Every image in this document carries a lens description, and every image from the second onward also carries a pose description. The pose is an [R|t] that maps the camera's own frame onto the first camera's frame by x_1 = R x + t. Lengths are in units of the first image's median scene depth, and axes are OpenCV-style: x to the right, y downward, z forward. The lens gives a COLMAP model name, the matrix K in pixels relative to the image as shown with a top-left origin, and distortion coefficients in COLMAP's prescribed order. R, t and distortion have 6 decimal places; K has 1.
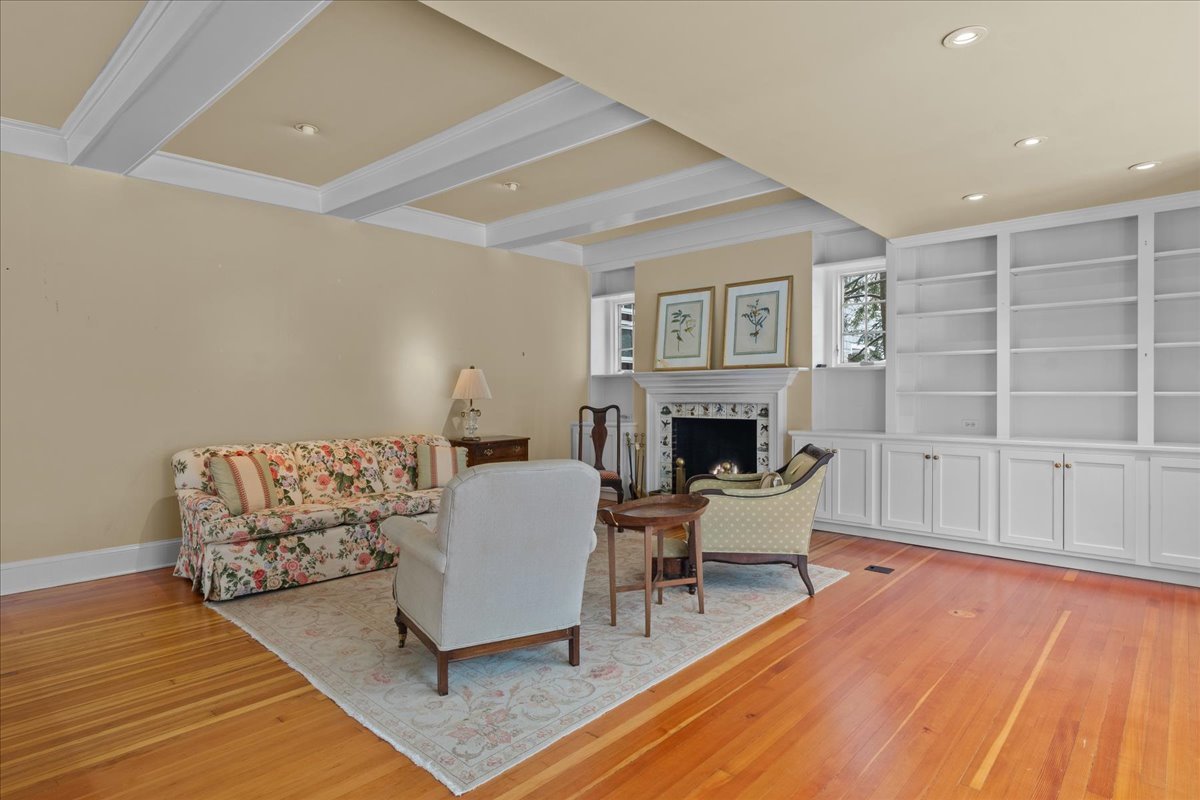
lens RADIAL K [[655.0, 0, 591.8], [0, 655.0, 403.5], [0, 0, 1]] dist [0.005226, -0.001435]
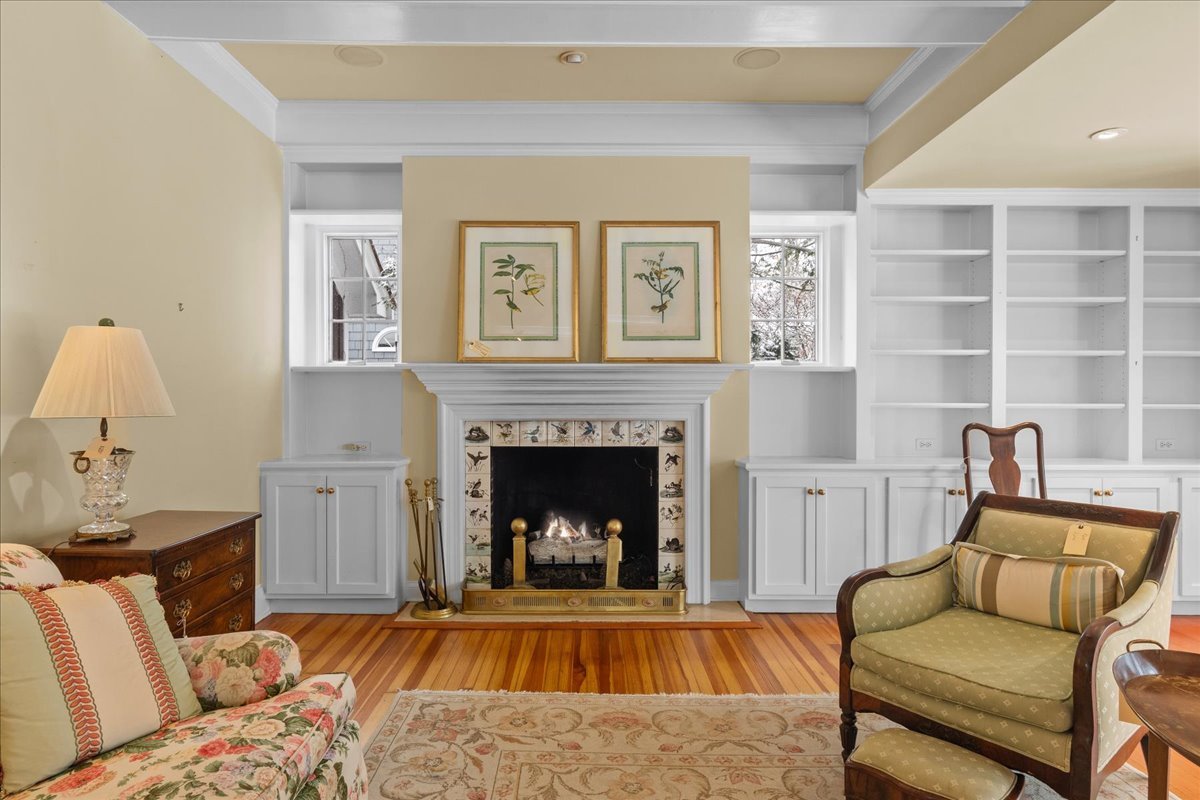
lens RADIAL K [[695.2, 0, 595.5], [0, 695.2, 414.8], [0, 0, 1]] dist [0.007840, -0.003652]
pose [[0.727480, -0.006005, 0.686103, -0.240606], [0.007096, 0.999974, 0.001229, -0.006606], [-0.686092, 0.003974, 0.727504, 0.558708]]
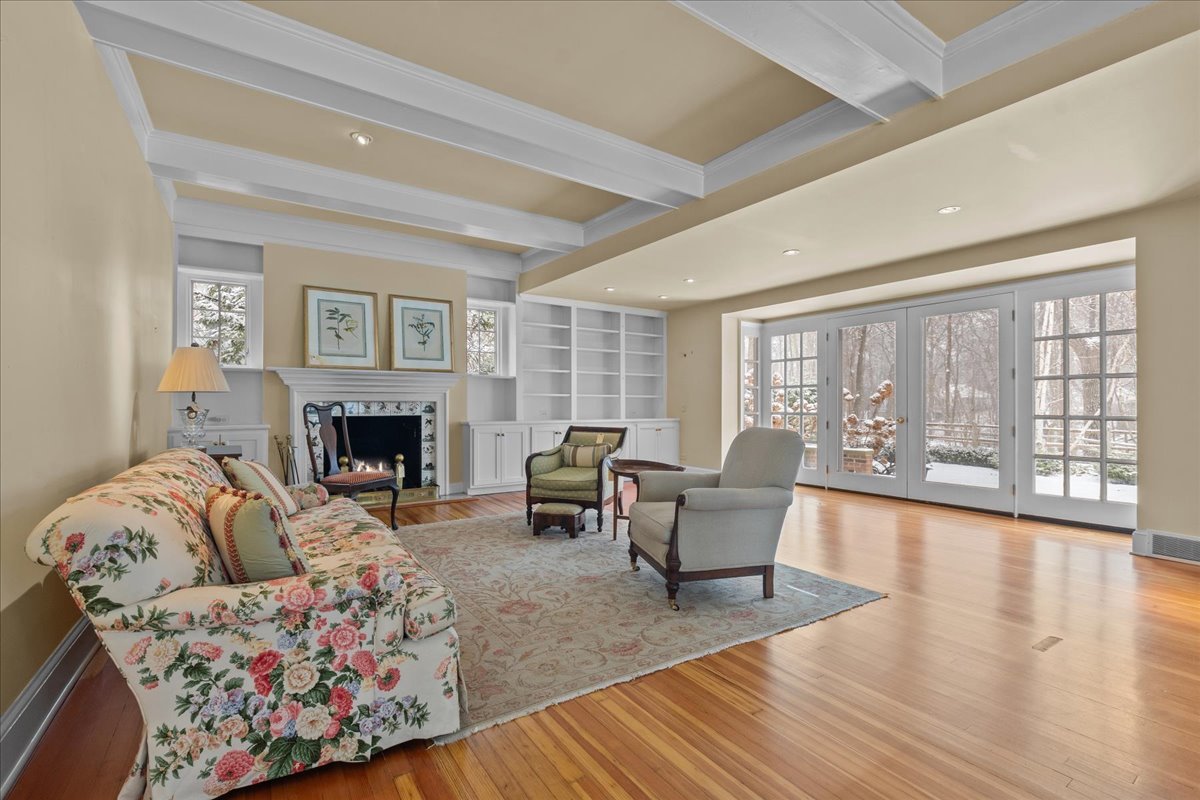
lens RADIAL K [[532.3, 0, 597.3], [0, 532.3, 406.8], [0, 0, 1]] dist [-0.003520, 0.000103]
pose [[0.231876, -0.002451, 0.972742, -0.604915], [0.012740, 0.999919, -0.000517, 0.013616], [-0.972662, 0.012512, 0.231889, 0.464831]]
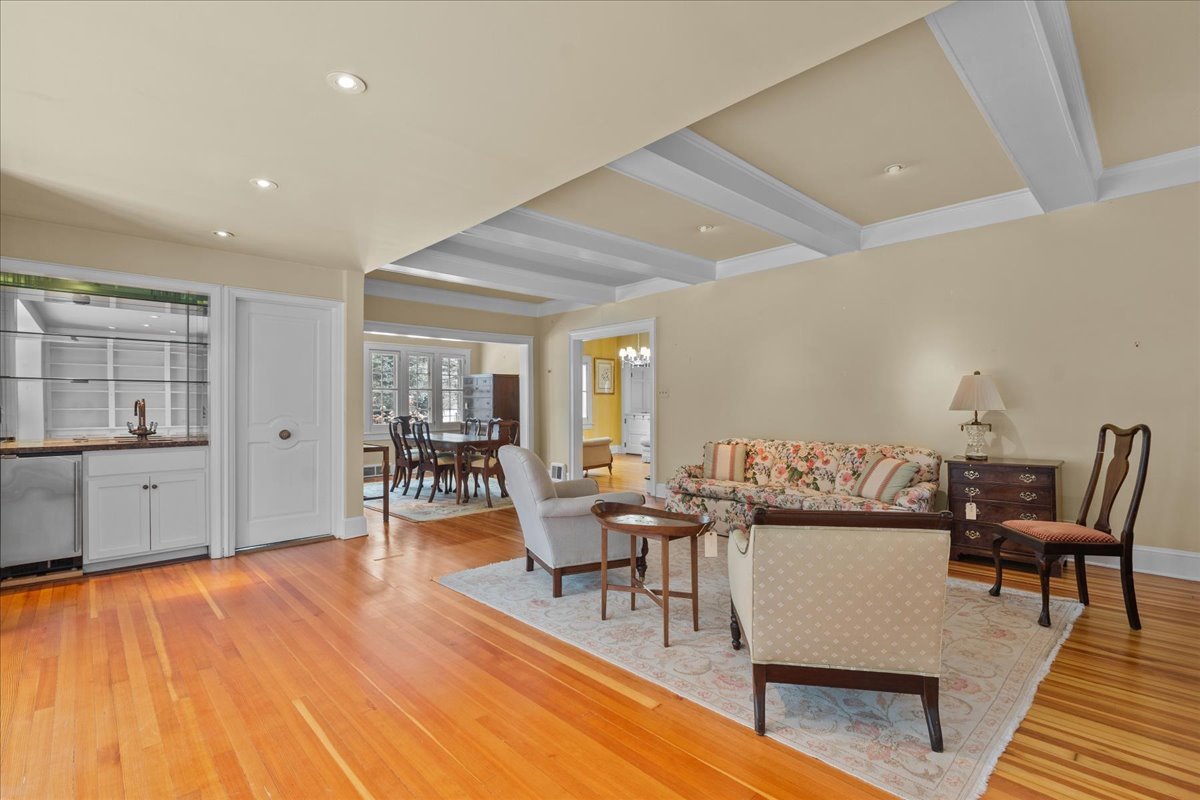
lens RADIAL K [[532.3, 0, 595.2], [0, 532.3, 402.7], [0, 0, 1]] dist [-0.003520, 0.000103]
pose [[-0.064009, -0.000582, -0.997949, 0.529823], [-0.011358, 0.999935, 0.000145, -0.011995], [0.997885, 0.011344, -0.064011, 0.543358]]
